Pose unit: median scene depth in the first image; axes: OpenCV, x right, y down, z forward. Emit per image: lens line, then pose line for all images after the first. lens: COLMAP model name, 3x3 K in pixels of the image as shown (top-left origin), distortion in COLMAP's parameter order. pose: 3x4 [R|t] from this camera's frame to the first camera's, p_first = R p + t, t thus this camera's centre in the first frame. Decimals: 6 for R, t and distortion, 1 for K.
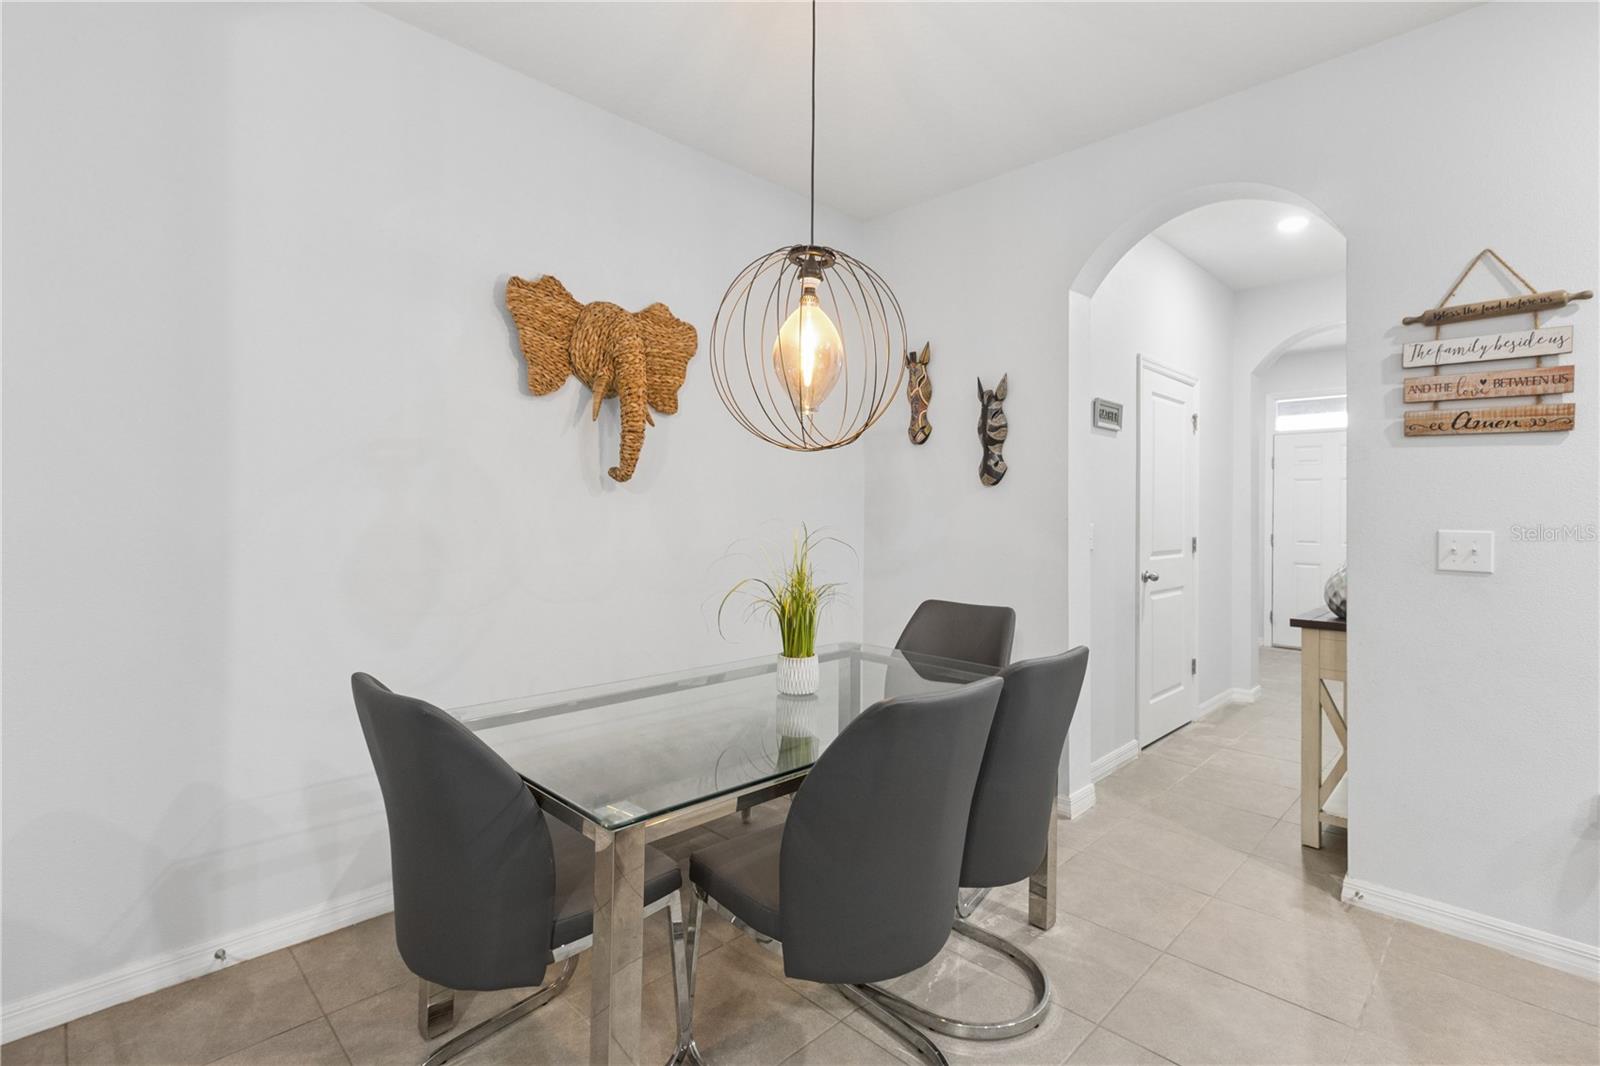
lens RADIAL K [[746.4, 0, 795.7], [0, 746.4, 507.2], [0, 0, 1]] dist [0.007826, -0.001215]
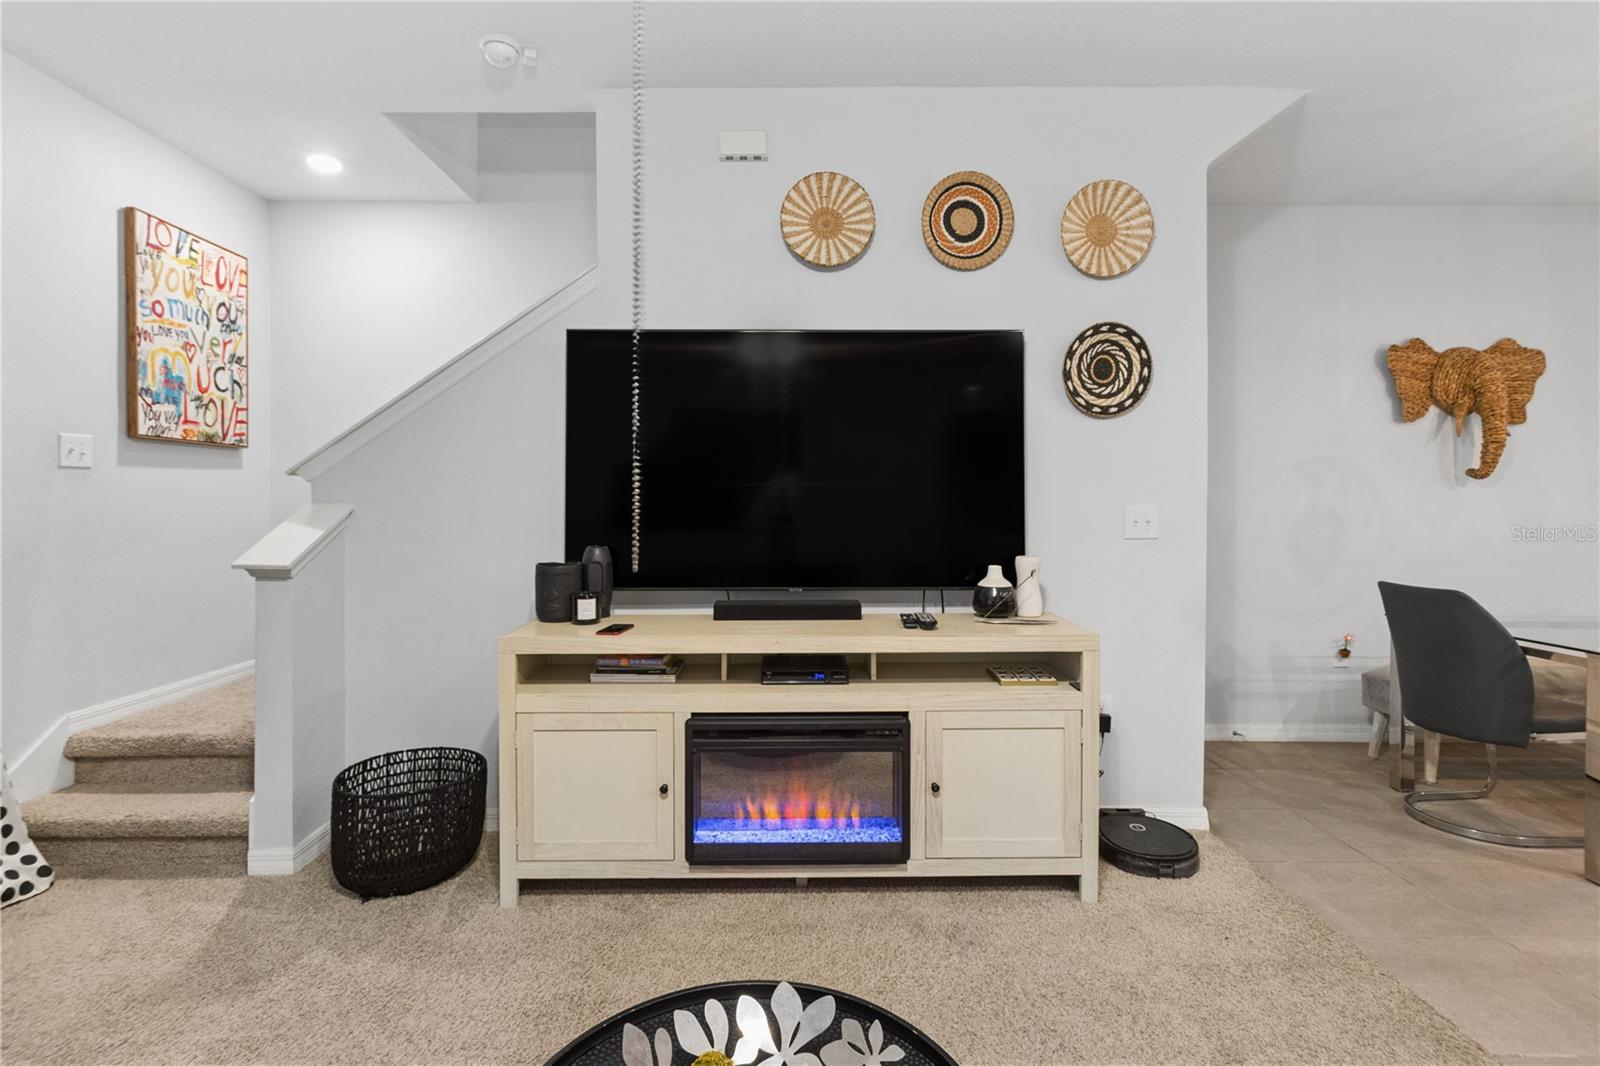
lens RADIAL K [[746.4, 0, 791.1], [0, 746.4, 504.2], [0, 0, 1]] dist [0.007826, -0.001215]
pose [[0.709355, -0.008497, -0.704800, -0.166540], [0.009553, 0.999951, -0.002441, 0.003065], [0.704786, -0.005002, 0.709402, -0.882190]]
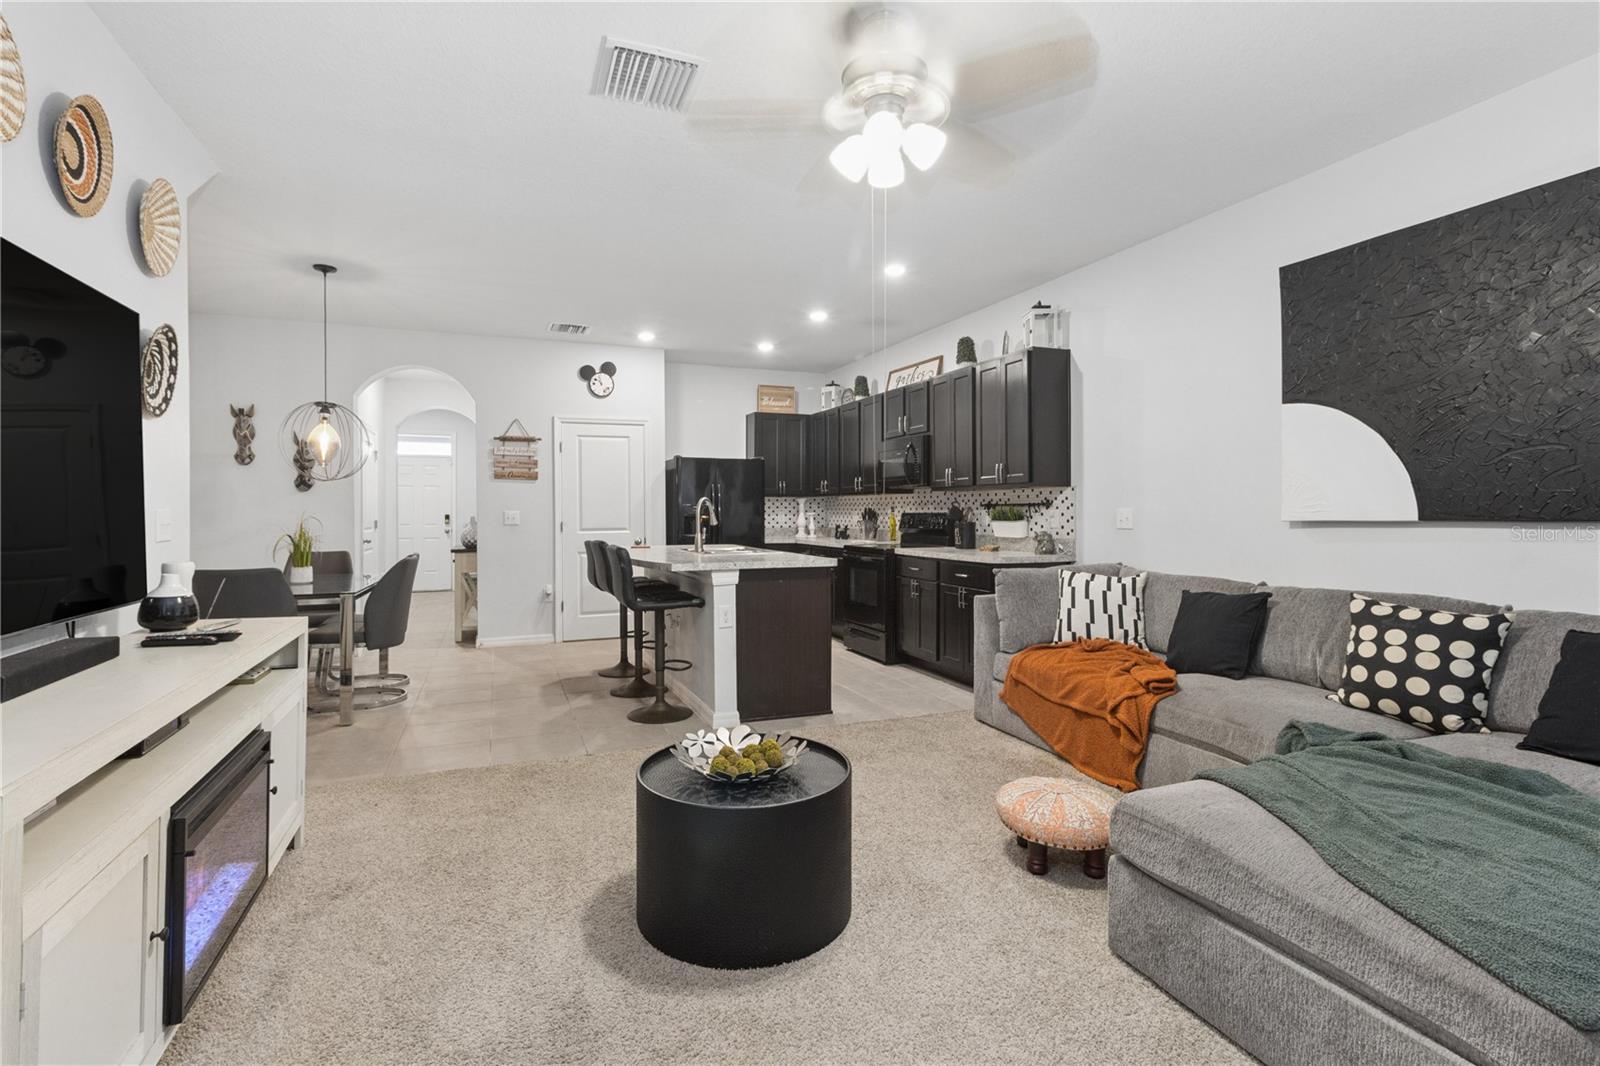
lens RADIAL K [[746.4, 0, 796.7], [0, 746.4, 512.7], [0, 0, 1]] dist [0.007826, -0.001215]
pose [[0.392483, -0.012355, 0.919676, -1.201971], [0.000514, 0.999913, 0.013213, -0.000786], [-0.919759, -0.004713, 0.392455, -1.043202]]
